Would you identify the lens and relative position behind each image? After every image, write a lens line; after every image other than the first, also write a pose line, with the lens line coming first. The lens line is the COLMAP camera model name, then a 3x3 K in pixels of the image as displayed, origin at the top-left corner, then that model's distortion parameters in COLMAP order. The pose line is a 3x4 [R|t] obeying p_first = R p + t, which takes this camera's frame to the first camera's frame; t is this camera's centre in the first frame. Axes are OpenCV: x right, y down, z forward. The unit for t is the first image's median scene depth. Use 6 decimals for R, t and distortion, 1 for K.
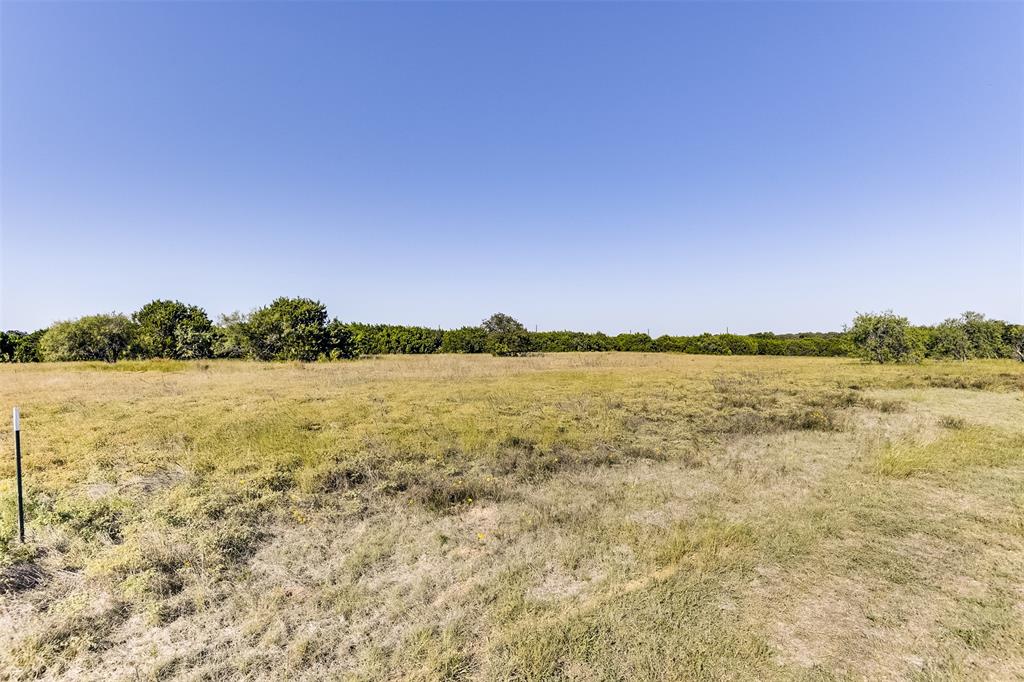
lens RADIAL K [[505.9, 0, 513.9], [0, 505.9, 342.0], [0, 0, 1]] dist [-0.018915, 0.000168]
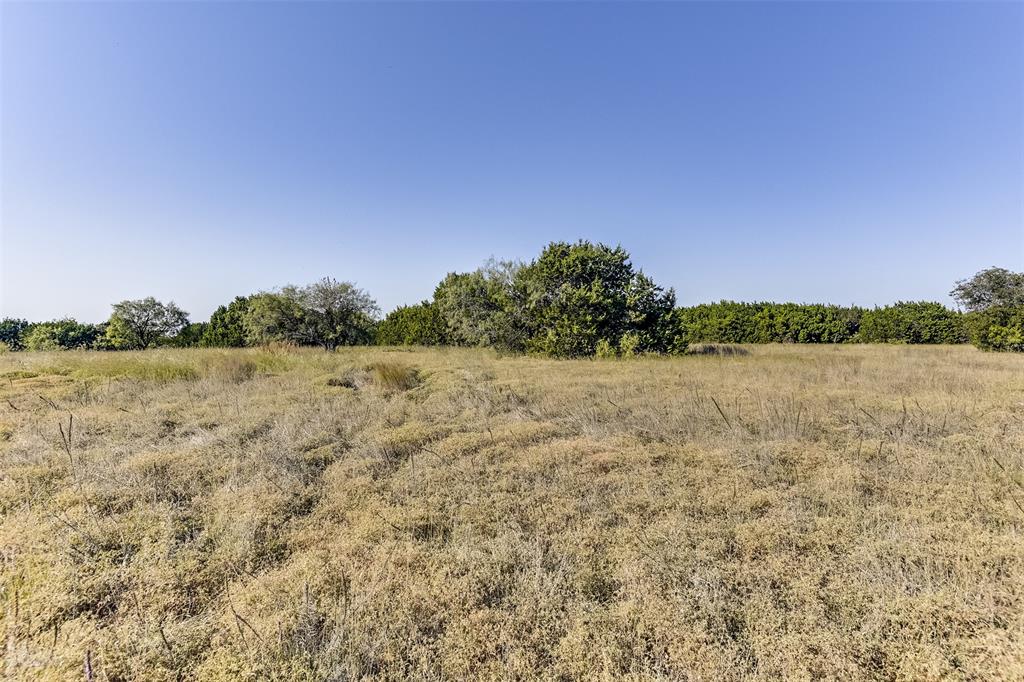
lens RADIAL K [[505.9, 0, 513.5], [0, 505.9, 337.8], [0, 0, 1]] dist [-0.018915, 0.000168]
pose [[0.743651, 0.009301, -0.668504, -0.058517], [0.001570, 0.999876, 0.015658, 0.006395], [0.668566, -0.012693, 0.743544, 0.302749]]
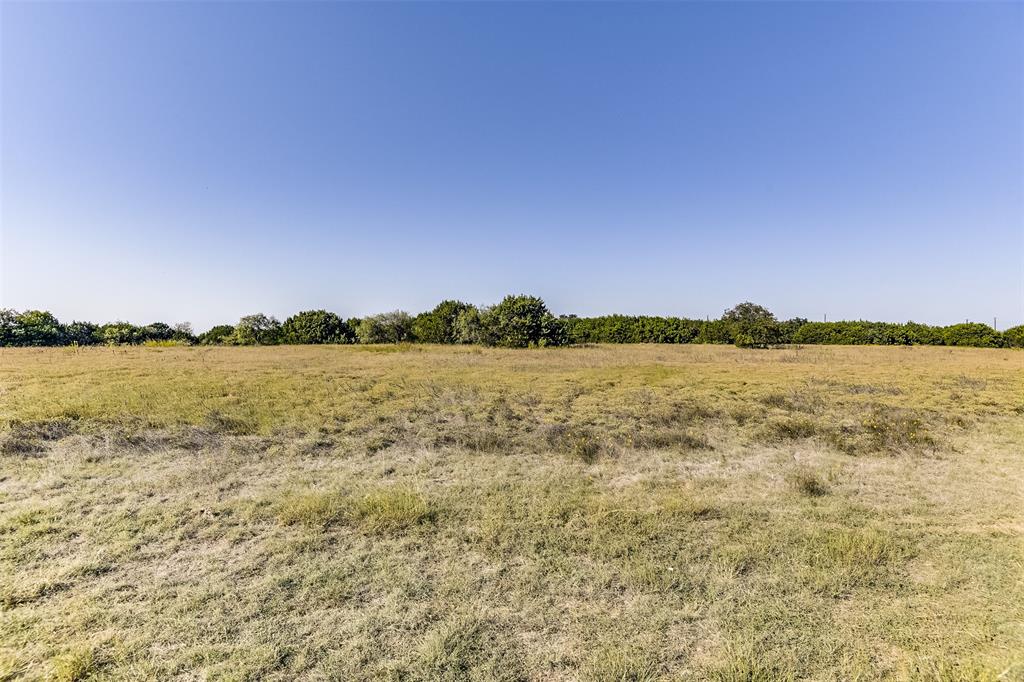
lens RADIAL K [[460.0, 0, 512.9], [0, 460.0, 340.6], [0, 0, 1]] dist [-0.005243, -0.000444]
pose [[0.821979, 0.016941, -0.569265, 0.106913], [-0.006016, 0.999760, 0.021065, -0.001024], [0.569485, -0.013891, 0.821884, 0.046457]]
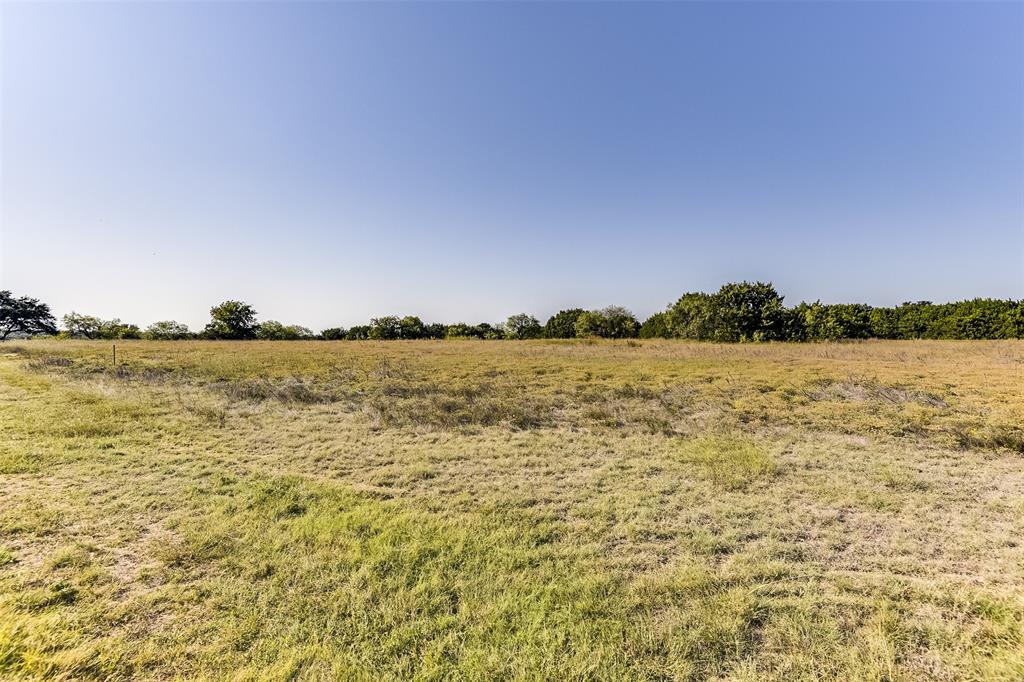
lens RADIAL K [[460.0, 0, 506.9], [0, 460.0, 339.0], [0, 0, 1]] dist [-0.005243, -0.000444]
pose [[0.273929, 0.020687, -0.961527, 0.209673], [0.014687, 0.999562, 0.025689, -0.000356], [0.961638, -0.021159, 0.273506, 0.148952]]
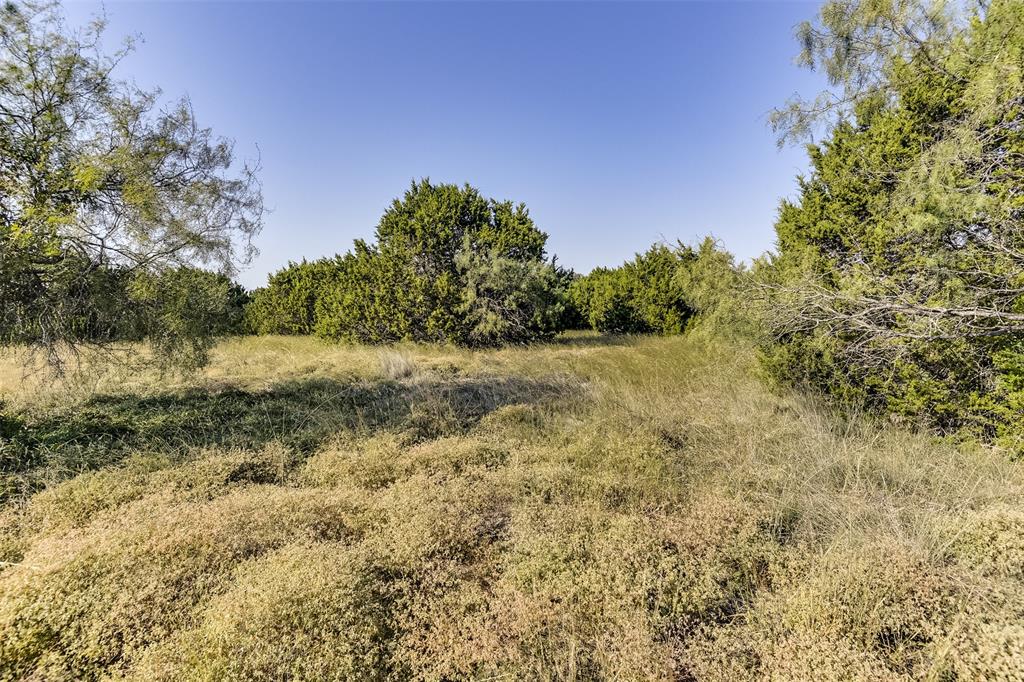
lens RADIAL K [[505.9, 0, 519.9], [0, 505.9, 339.8], [0, 0, 1]] dist [-0.018915, 0.000168]
pose [[0.864001, 0.022886, -0.502971, -0.304387], [0.000975, 0.998888, 0.047126, 0.011832], [0.503490, -0.041207, 0.863018, 0.471500]]
